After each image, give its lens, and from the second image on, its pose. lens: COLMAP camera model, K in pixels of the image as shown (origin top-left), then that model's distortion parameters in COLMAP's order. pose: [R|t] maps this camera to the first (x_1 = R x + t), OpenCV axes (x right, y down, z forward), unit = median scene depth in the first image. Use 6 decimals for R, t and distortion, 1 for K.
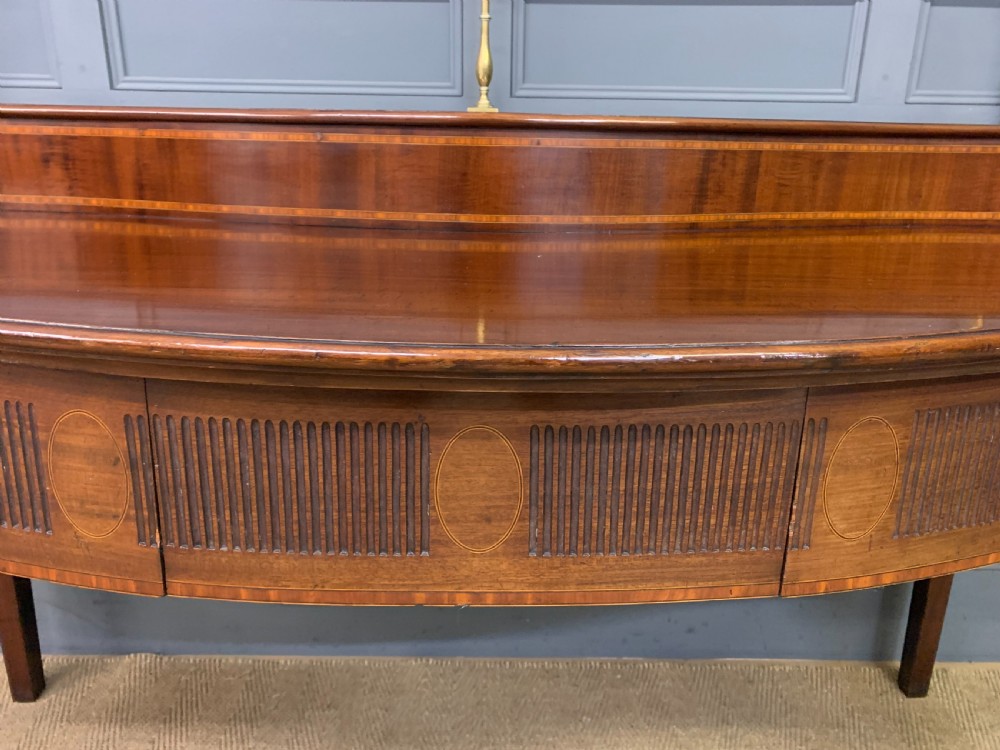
lens RADIAL K [[772.1, 0, 501.5], [0, 772.1, 367.8], [0, 0, 1]] dist [0.033237, -0.037790]
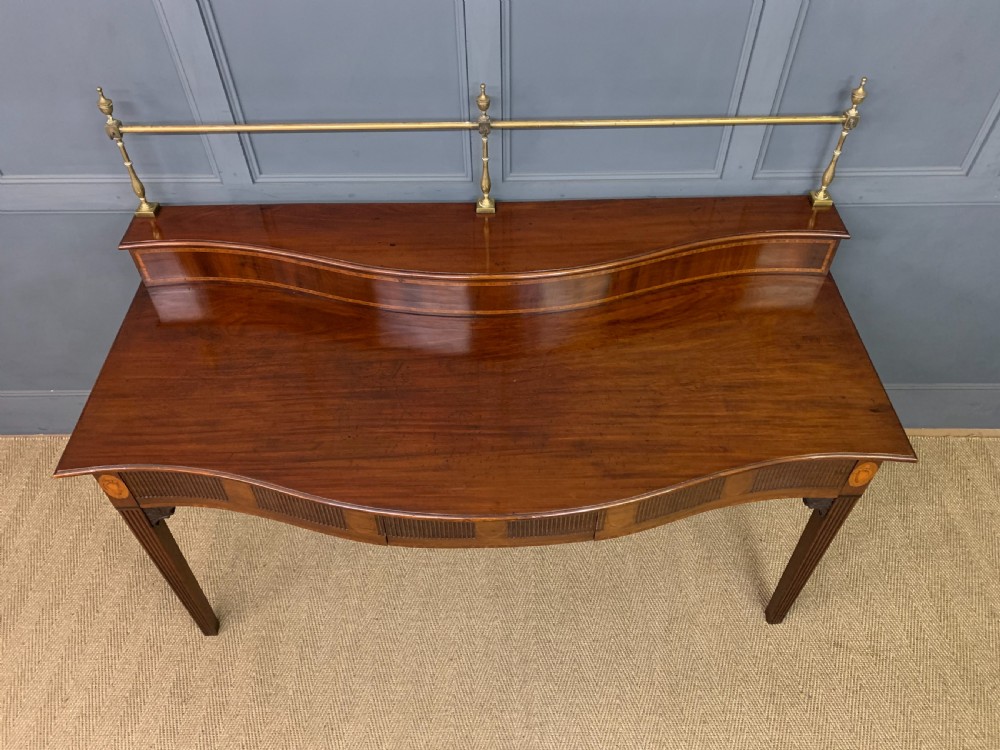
lens RADIAL K [[772.1, 0, 505.4], [0, 772.1, 369.9], [0, 0, 1]] dist [0.033237, -0.037790]
pose [[0.999795, -0.013213, -0.015324, 0.043405], [0.019287, 0.851263, 0.524385, -1.015562], [0.006117, -0.524573, 0.851343, -0.659722]]
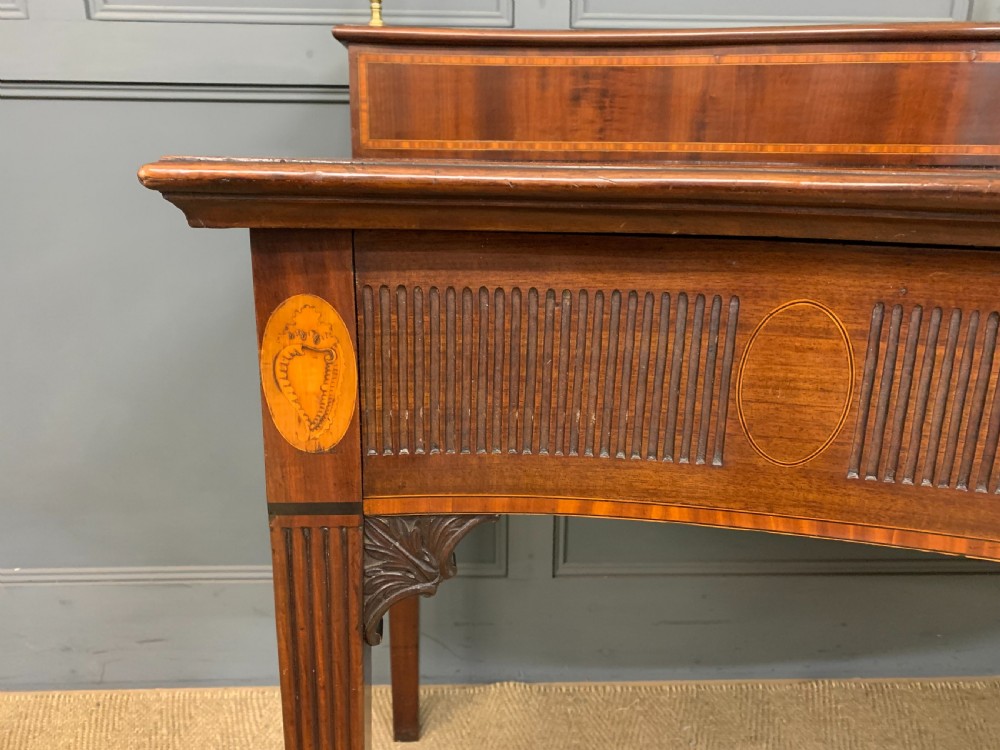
lens RADIAL K [[772.1, 0, 502.9], [0, 772.1, 368.4], [0, 0, 1]] dist [0.033237, -0.037790]
pose [[0.999497, -0.015051, 0.027902, -0.715295], [0.015523, 0.999739, -0.016779, 0.040824], [-0.027642, 0.017204, 0.999470, 0.171720]]
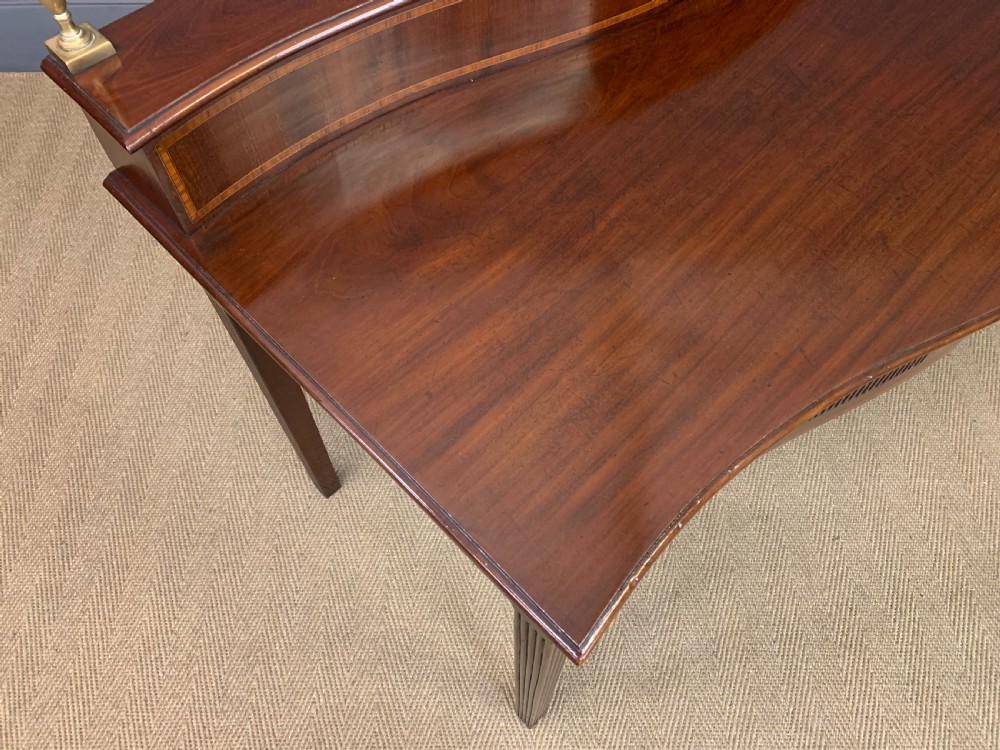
lens RADIAL K [[772.1, 0, 493.0], [0, 772.1, 380.3], [0, 0, 1]] dist [0.033237, -0.037790]
pose [[0.728301, -0.602628, 0.326216, -0.974306], [0.217421, 0.654666, 0.723976, -0.615803], [-0.649851, -0.456346, 0.607818, 0.313859]]
